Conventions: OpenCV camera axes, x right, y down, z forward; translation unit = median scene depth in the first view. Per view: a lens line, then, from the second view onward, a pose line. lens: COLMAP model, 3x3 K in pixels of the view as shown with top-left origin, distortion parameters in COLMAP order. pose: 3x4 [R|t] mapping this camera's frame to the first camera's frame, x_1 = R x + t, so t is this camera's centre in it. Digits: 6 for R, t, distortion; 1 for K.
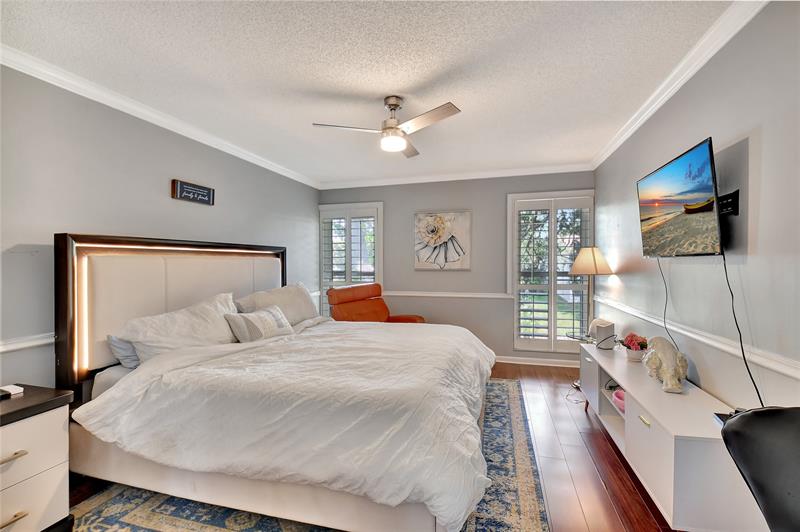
lens RADIAL K [[370.5, 0, 390.7], [0, 370.5, 266.3], [0, 0, 1]] dist [-0.001775, -0.010197]
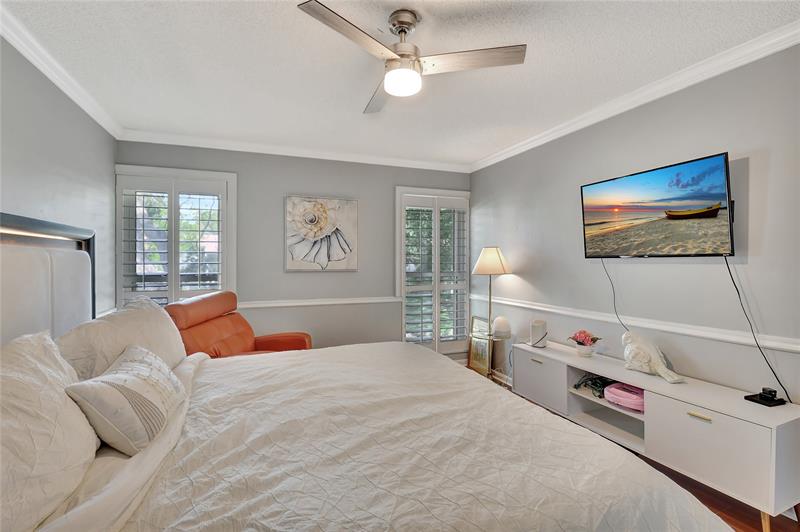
lens RADIAL K [[370.5, 0, 370.9], [0, 370.5, 260.7], [0, 0, 1]] dist [-0.001775, -0.010197]
pose [[0.786099, 0.008696, 0.618040, -0.278045], [0.000830, 0.999885, -0.015124, 0.000562], [-0.618101, 0.012403, 0.786001, 0.320966]]
